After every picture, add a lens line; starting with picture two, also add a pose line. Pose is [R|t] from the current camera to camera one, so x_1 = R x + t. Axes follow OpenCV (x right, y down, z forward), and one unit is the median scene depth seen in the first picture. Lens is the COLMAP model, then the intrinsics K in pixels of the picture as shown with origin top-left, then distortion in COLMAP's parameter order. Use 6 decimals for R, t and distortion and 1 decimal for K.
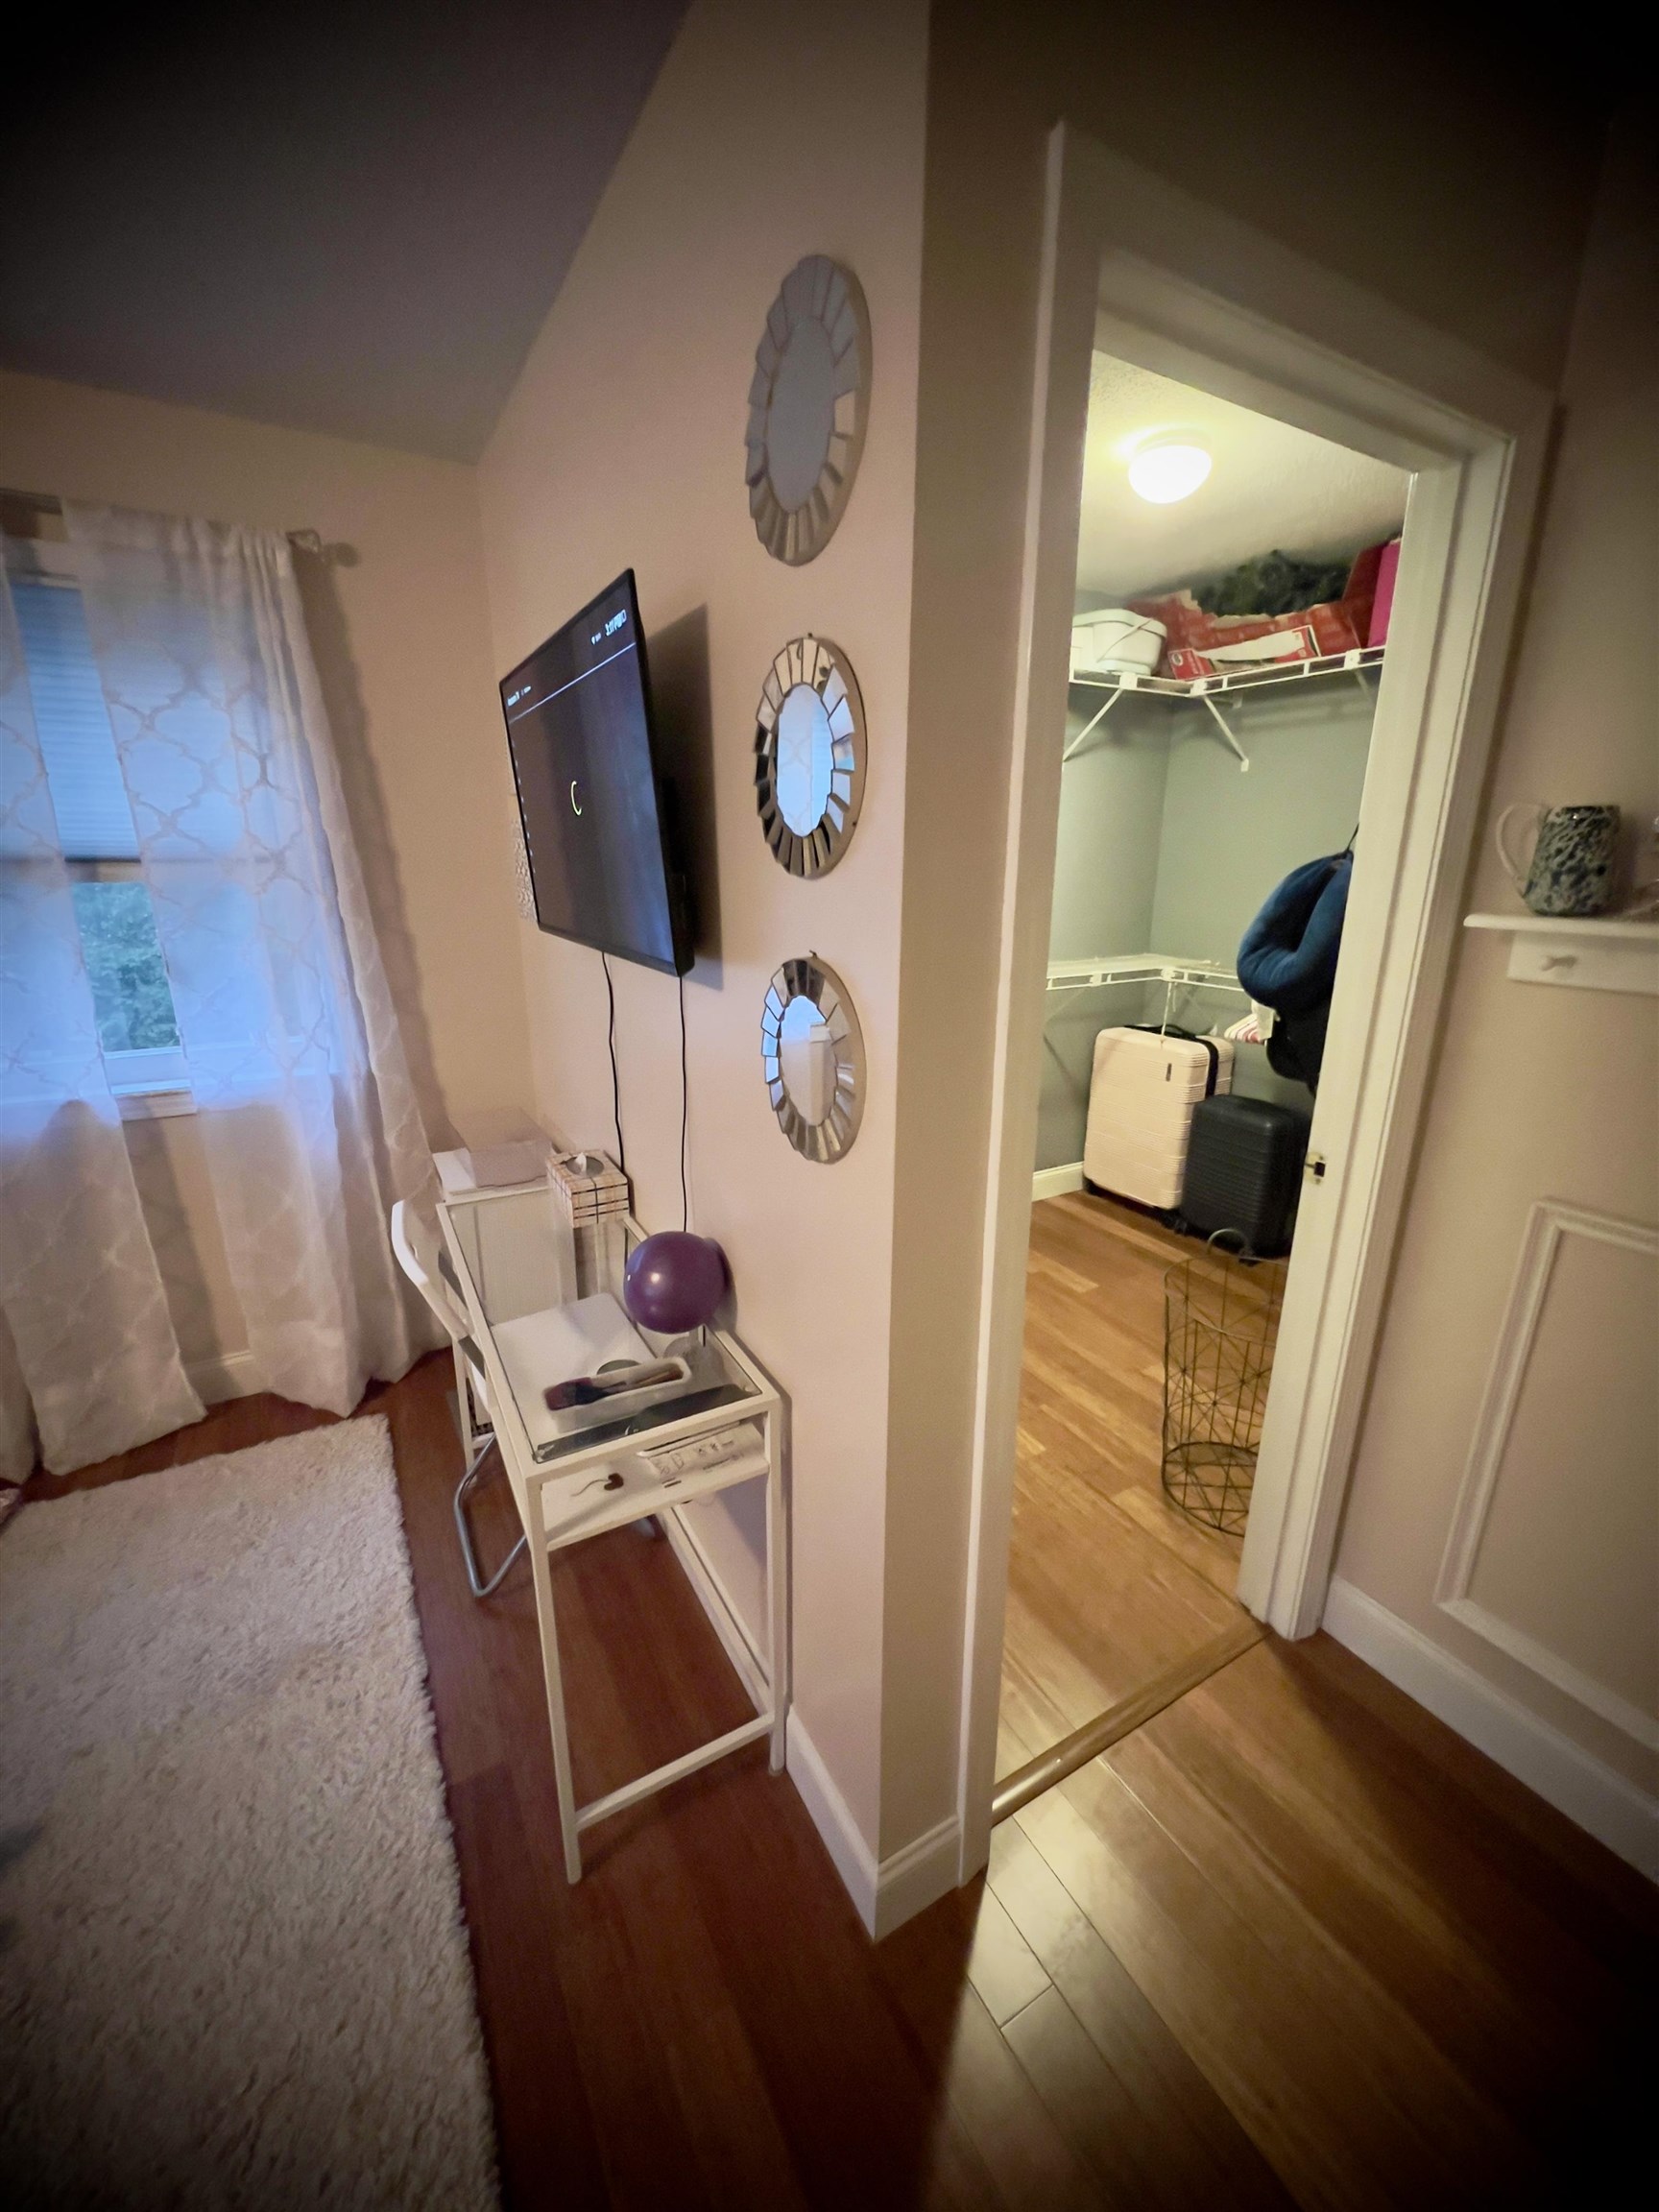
lens RADIAL K [[885.4, 0, 829.5], [0, 885.4, 1106.0], [0, 0, 1]] dist [0.000464, 0.000532]
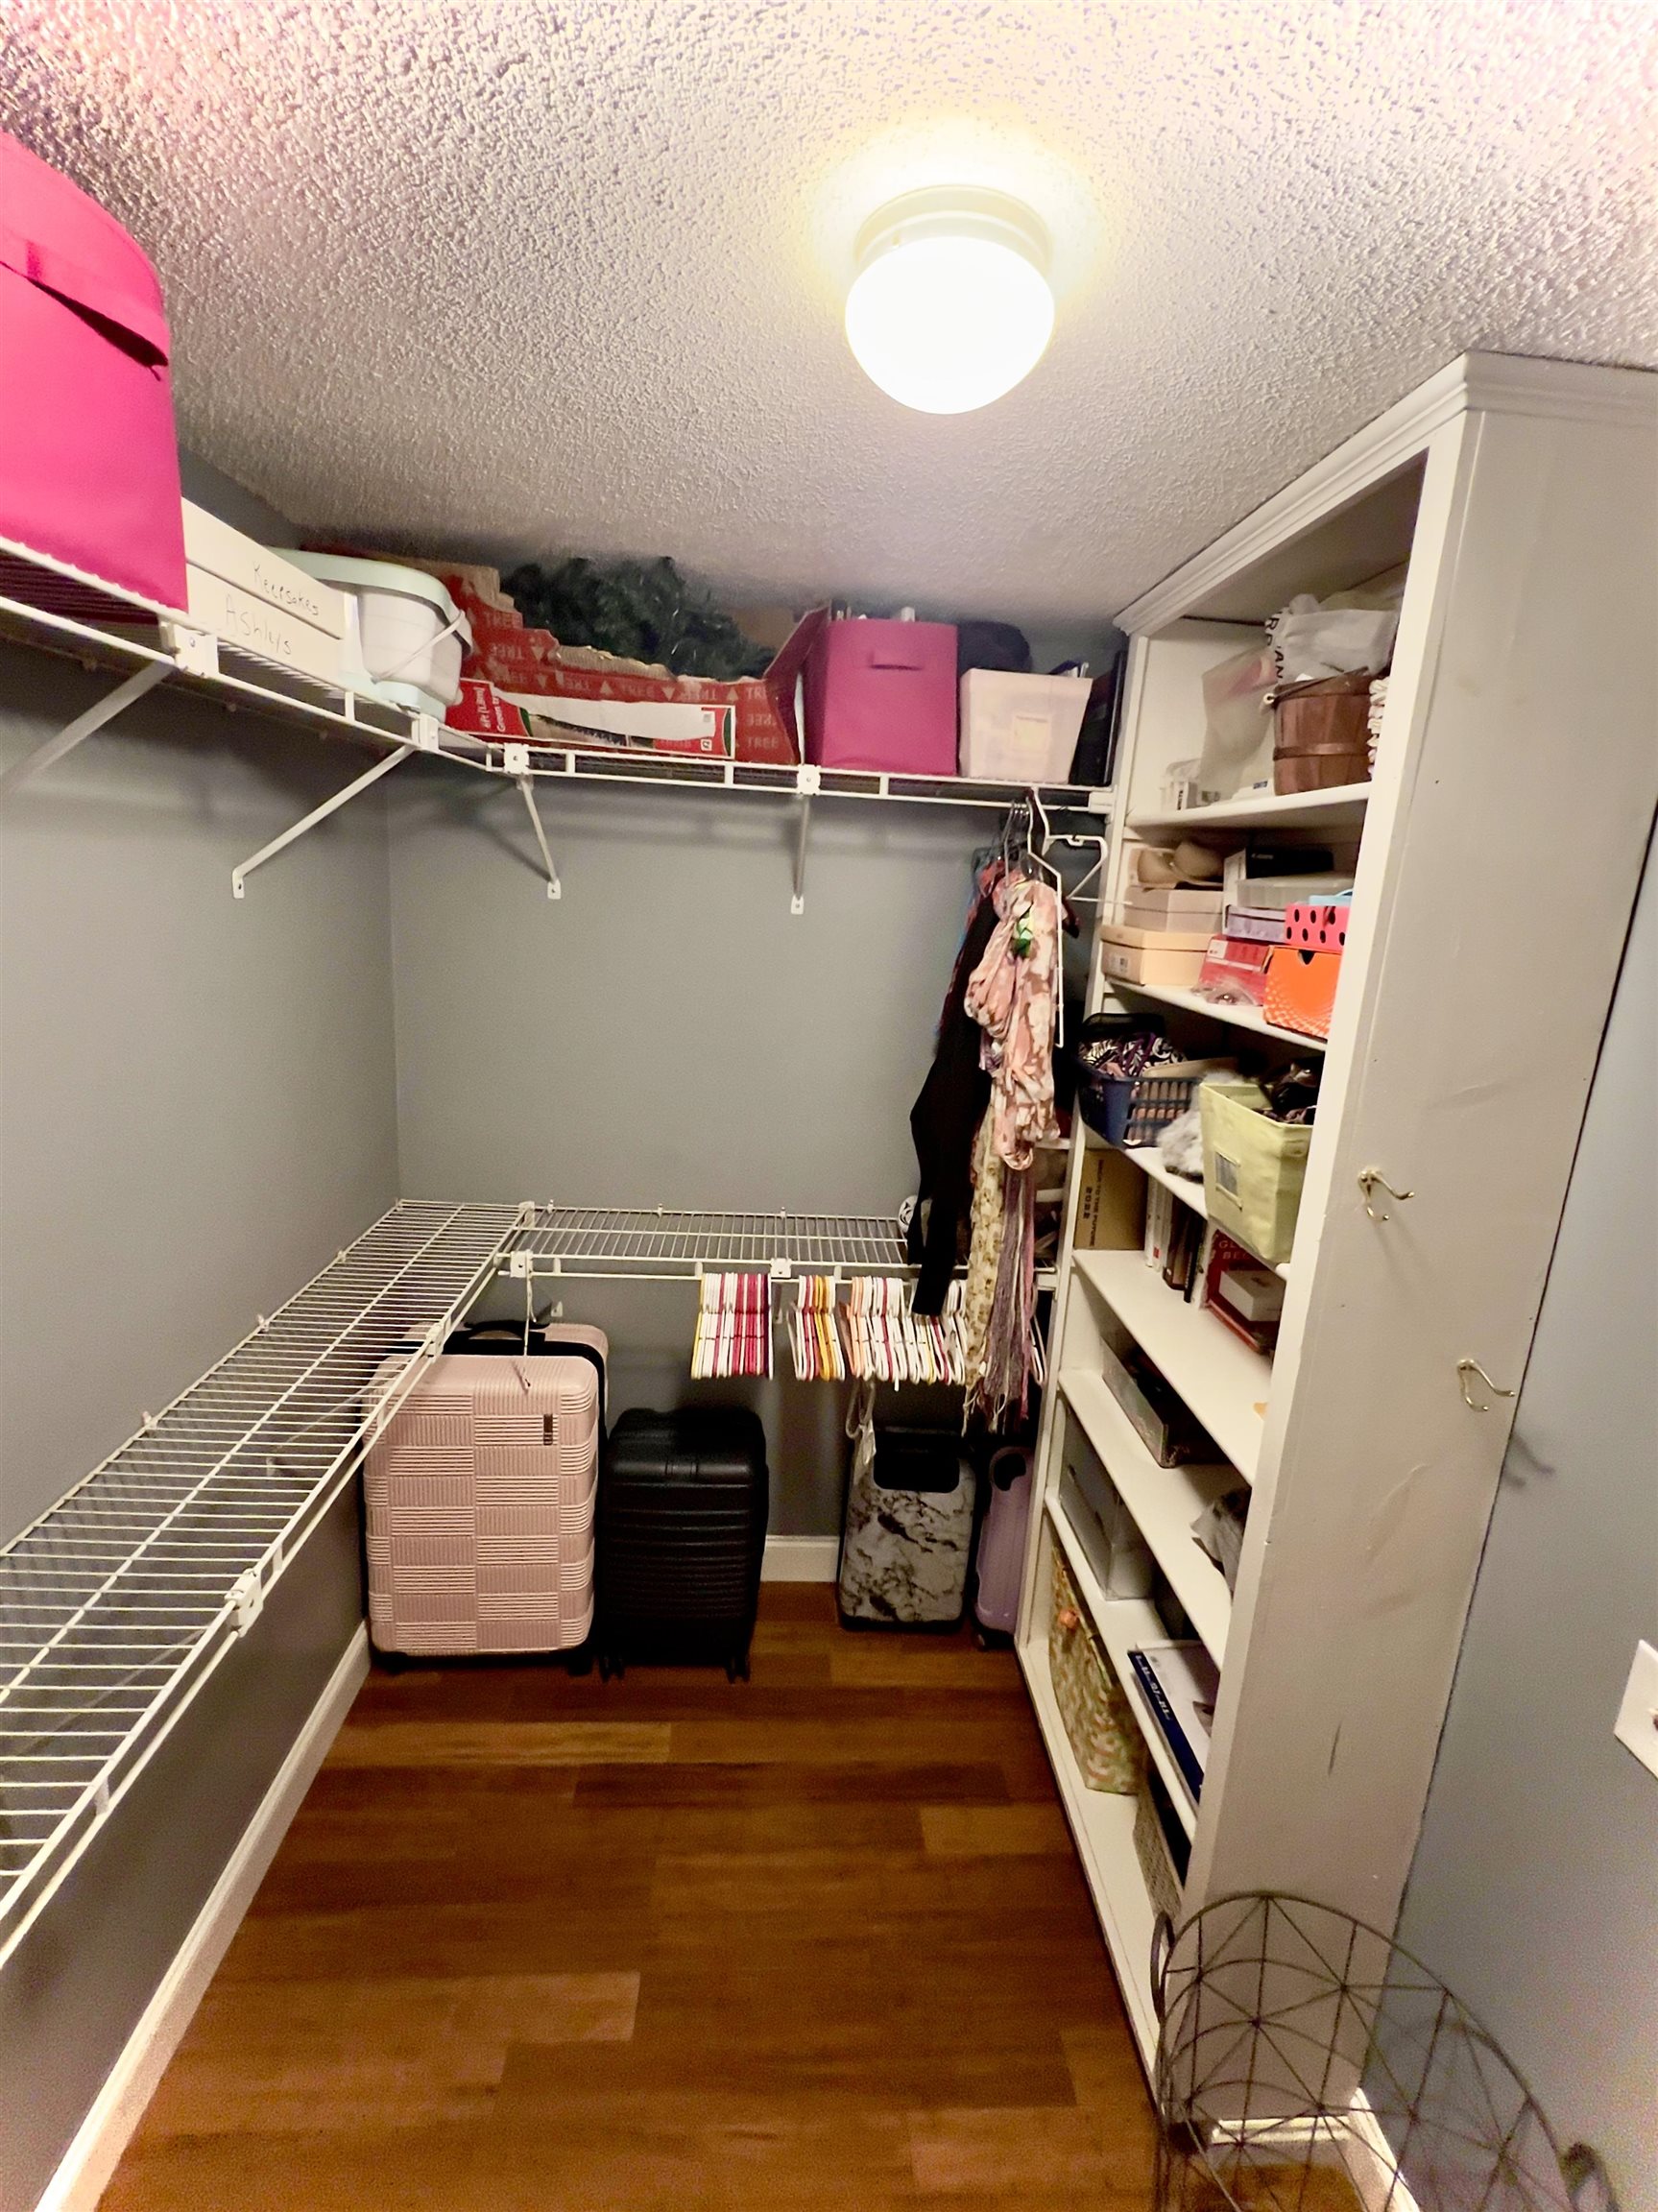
lens RADIAL K [[939.0, 0, 831.3], [0, 939.0, 1075.0], [0, 0, 1]] dist [-0.000296, 0.000090]
pose [[0.444908, -0.165933, 0.880070, -0.019414], [0.190545, 0.977725, 0.088018, -0.276429], [-0.875071, 0.128533, 0.466615, 0.547224]]
